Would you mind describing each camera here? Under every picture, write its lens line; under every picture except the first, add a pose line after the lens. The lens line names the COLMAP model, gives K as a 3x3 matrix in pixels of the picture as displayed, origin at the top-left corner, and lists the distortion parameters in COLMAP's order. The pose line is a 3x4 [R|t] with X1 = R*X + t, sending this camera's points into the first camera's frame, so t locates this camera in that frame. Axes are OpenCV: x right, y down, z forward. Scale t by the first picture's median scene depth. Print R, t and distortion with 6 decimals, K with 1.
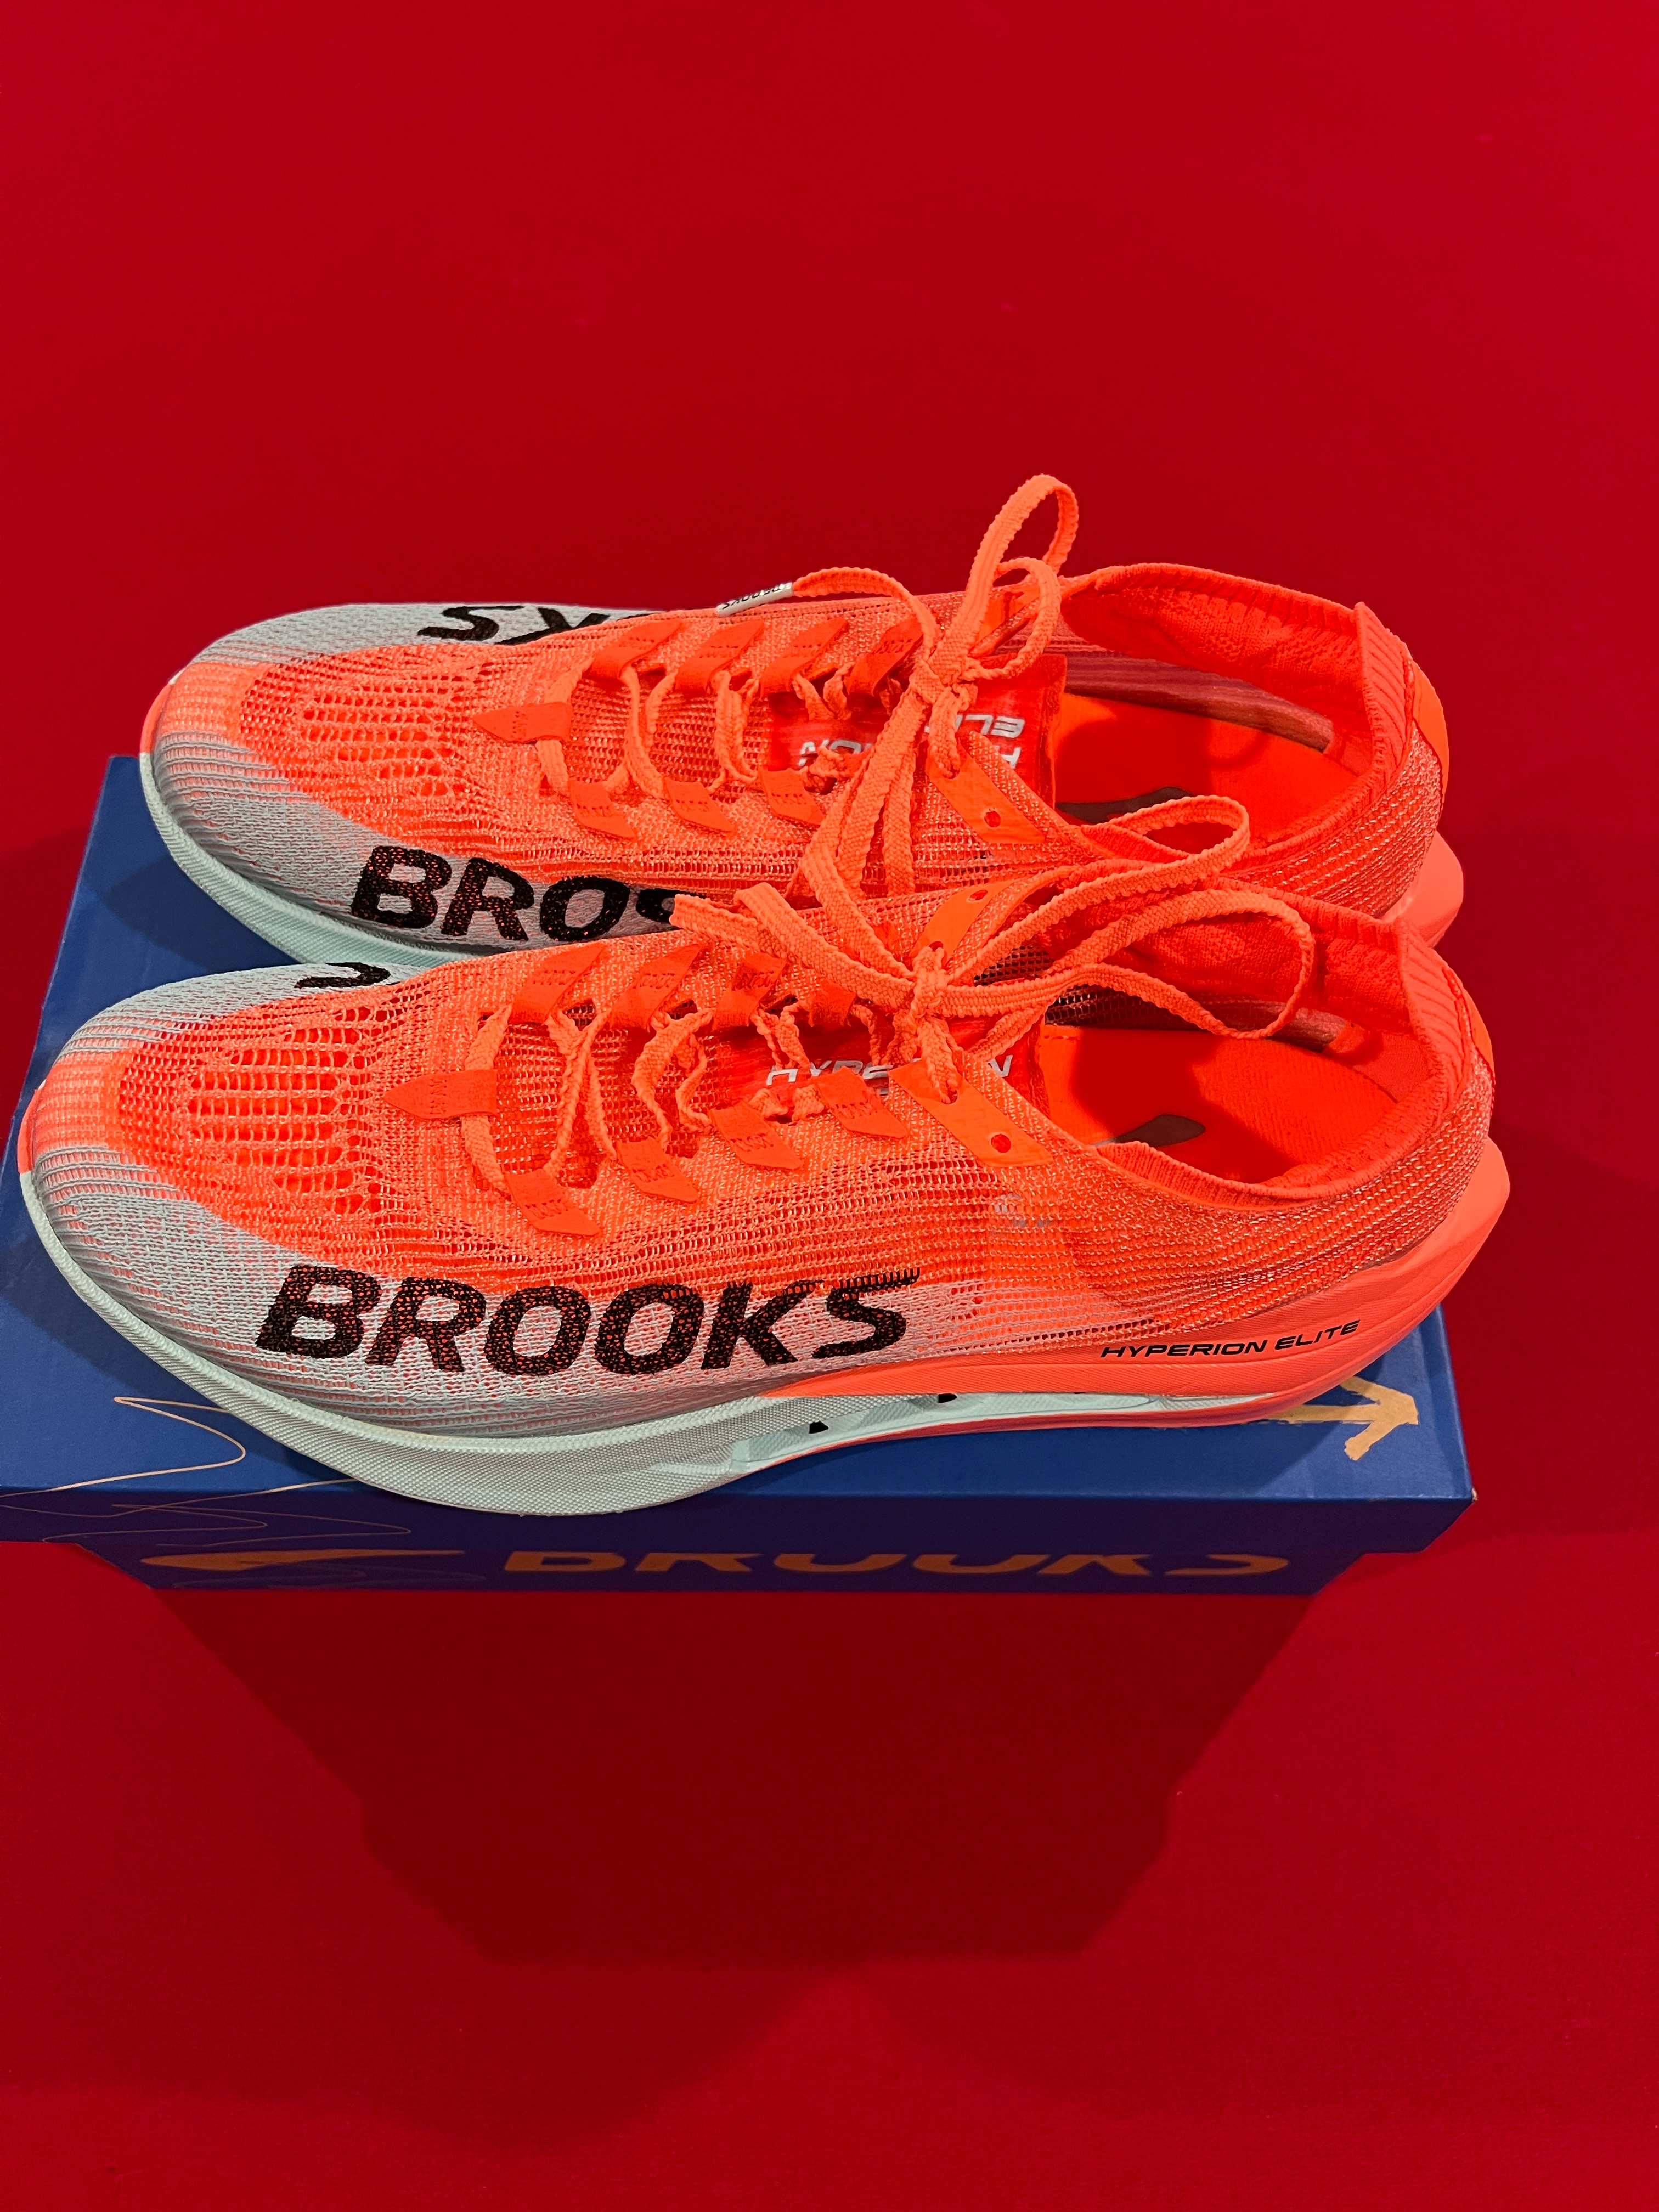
lens RADIAL K [[1698.9, 0, 838.3], [0, 1698.9, 1105.4], [0, 0, 1]] dist [0.145270, -0.429035]
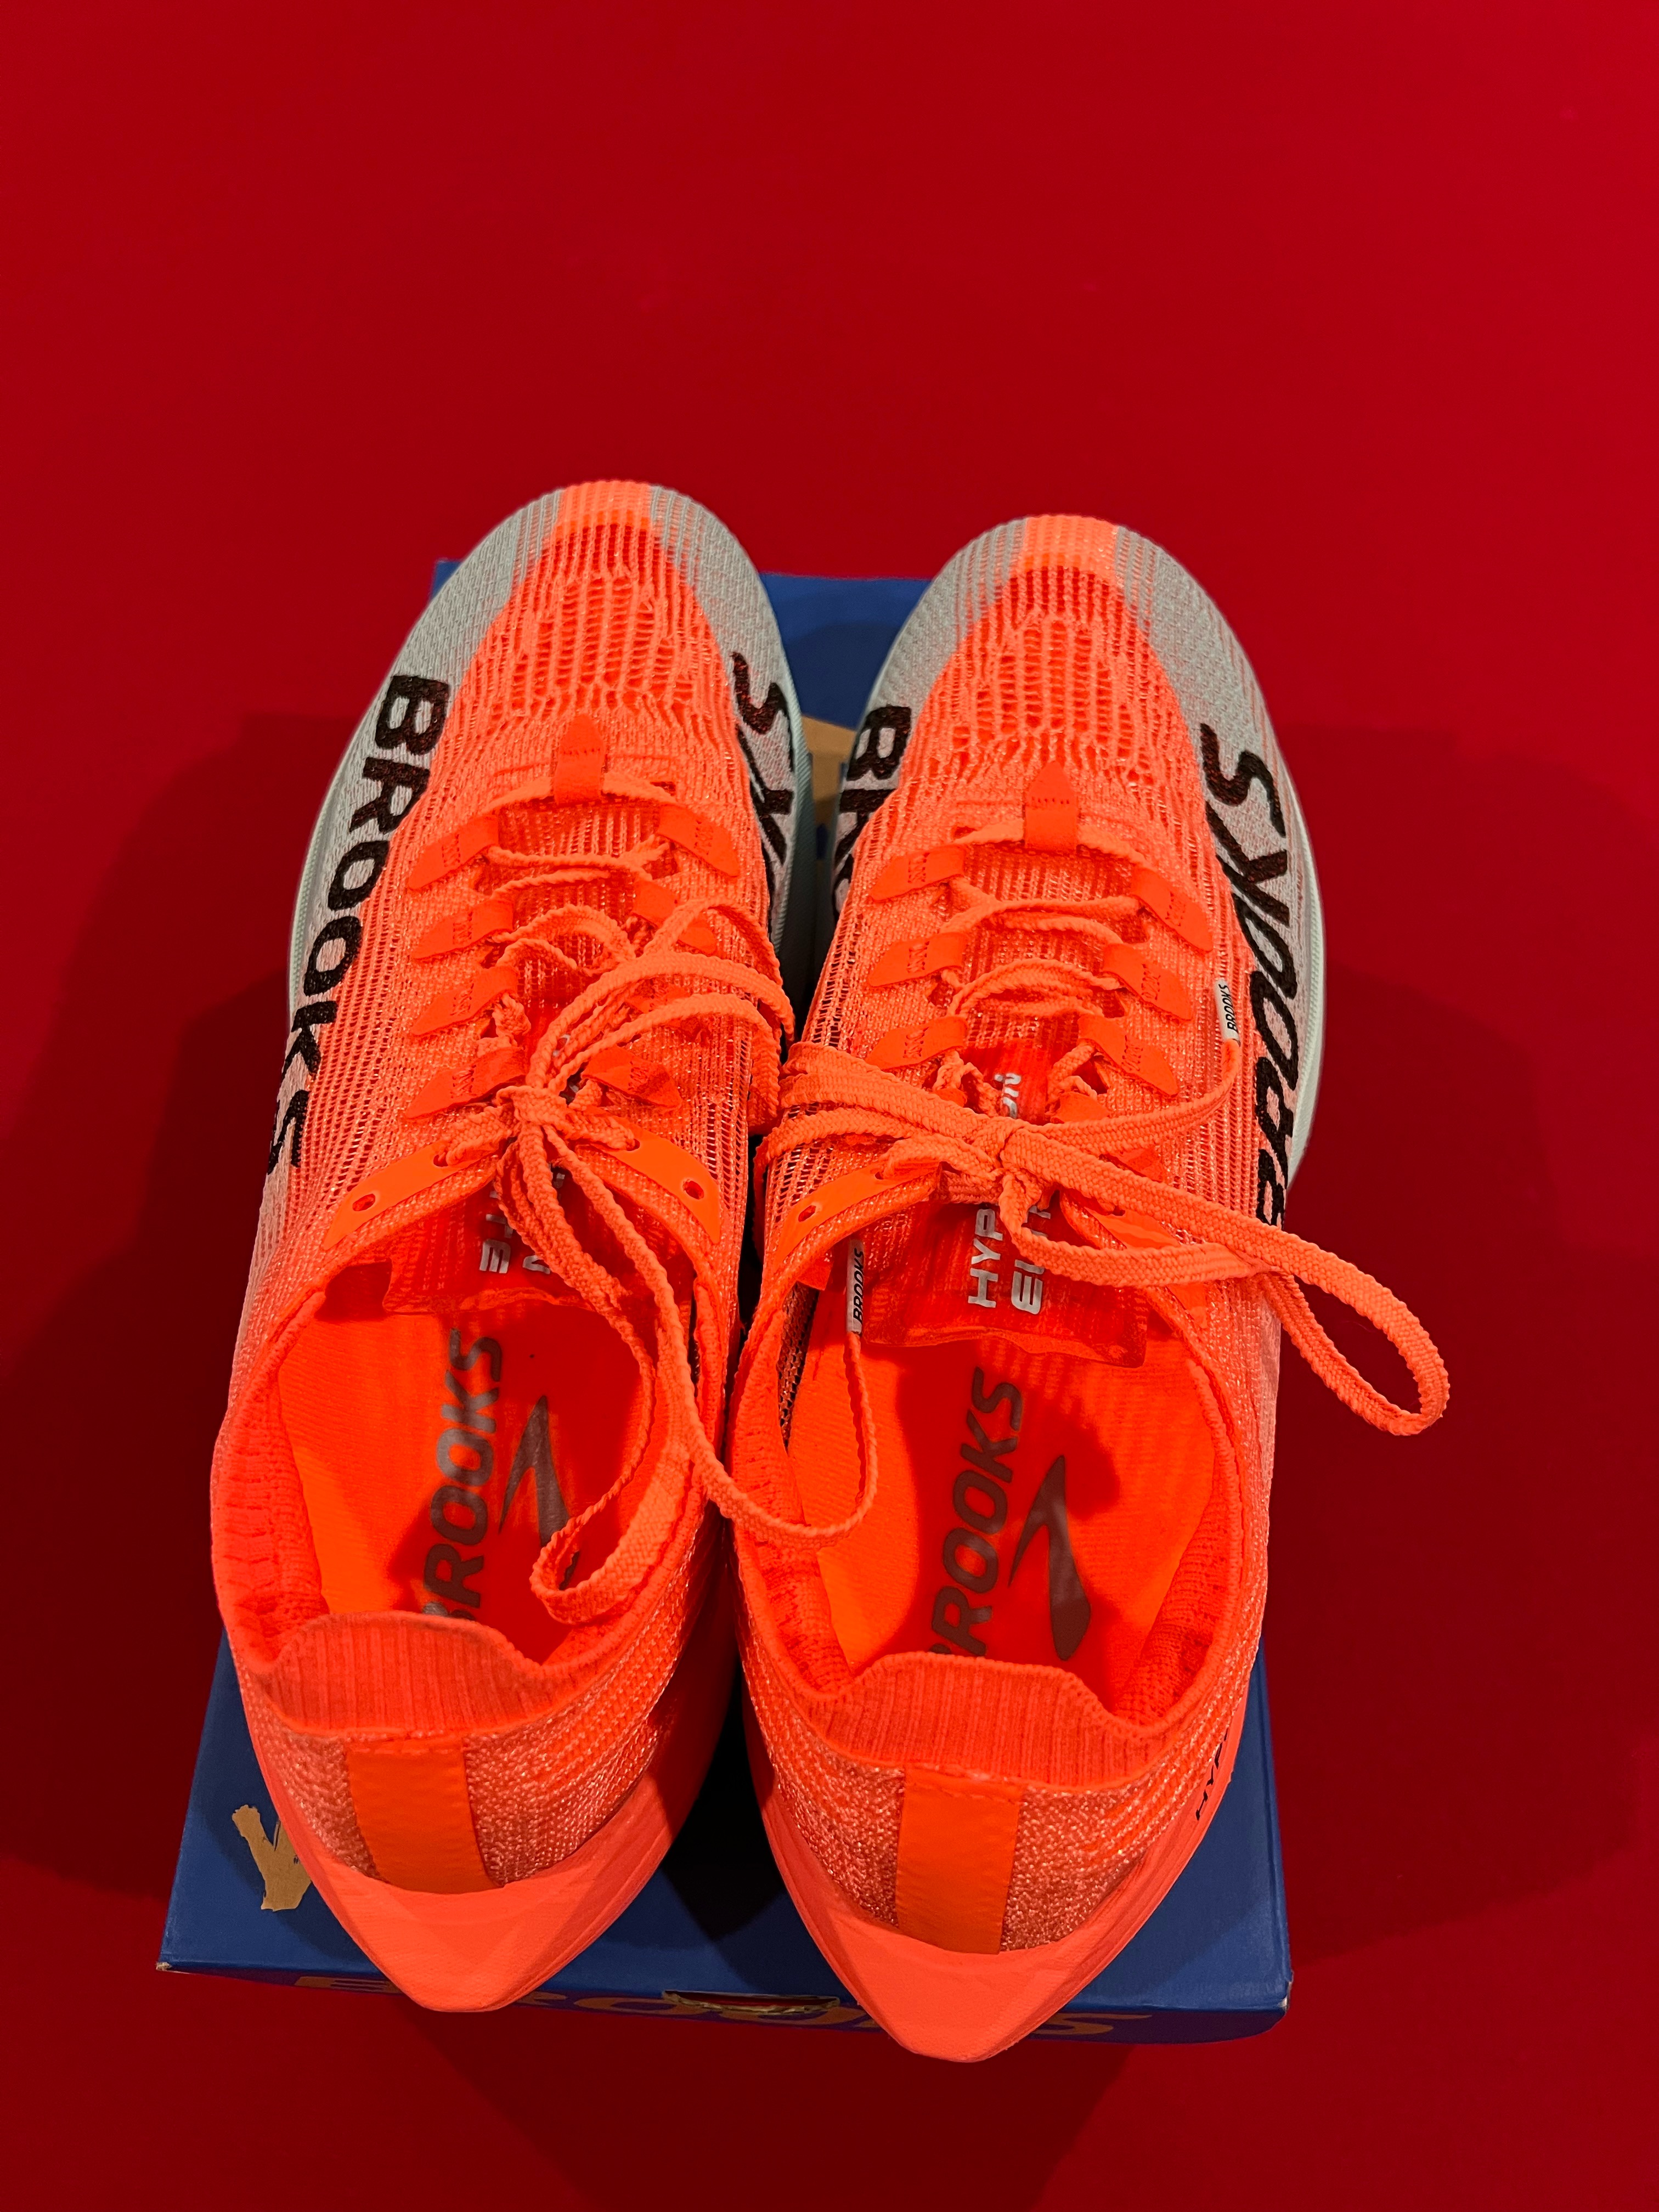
lens RADIAL K [[1698.9, 0, 838.3], [0, 1698.9, 1105.4], [0, 0, 1]] dist [0.145270, -0.429035]
pose [[-0.036899, 0.880305, -0.472971, 0.433717], [-0.883879, 0.192077, 0.426455, -0.545424], [0.466257, 0.433785, 0.770996, 0.380307]]
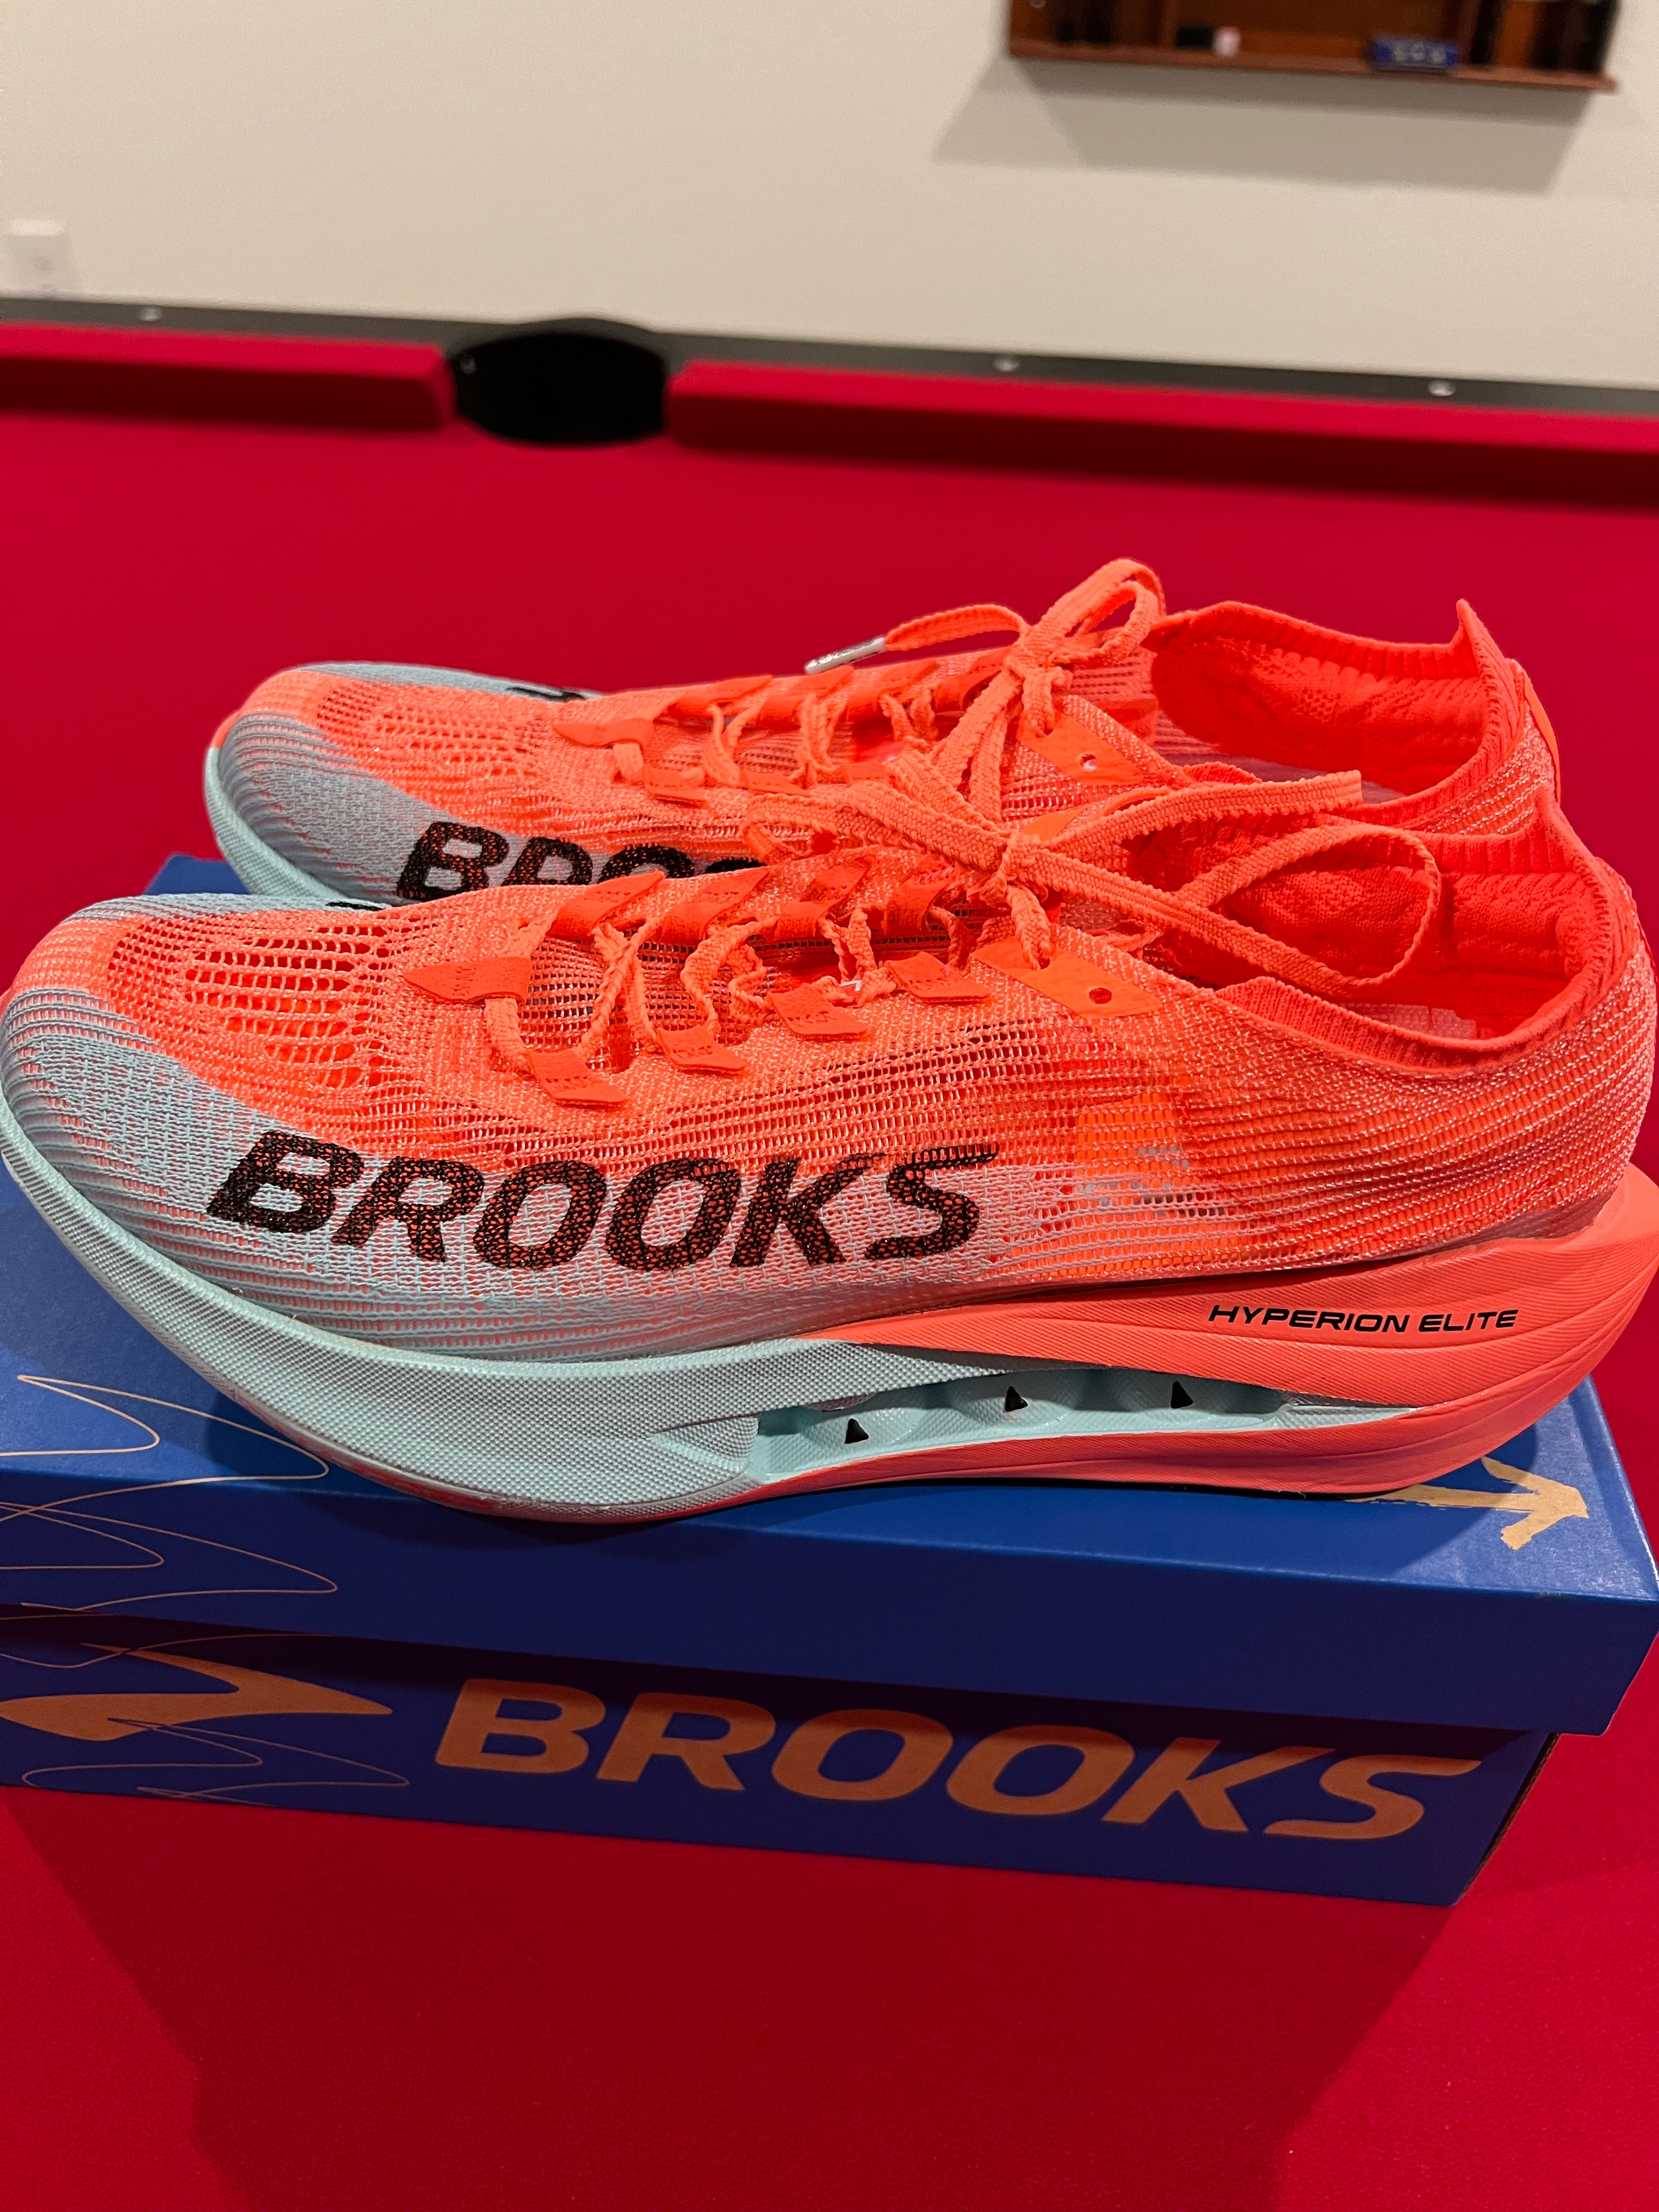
lens RADIAL K [[1698.9, 0, 838.3], [0, 1698.9, 1105.4], [0, 0, 1]] dist [0.145270, -0.429035]
pose [[0.997445, 0.067320, -0.023916, -0.012700], [-0.071358, 0.922514, -0.379309, 0.386490], [-0.003473, 0.380047, 0.924961, 0.197758]]
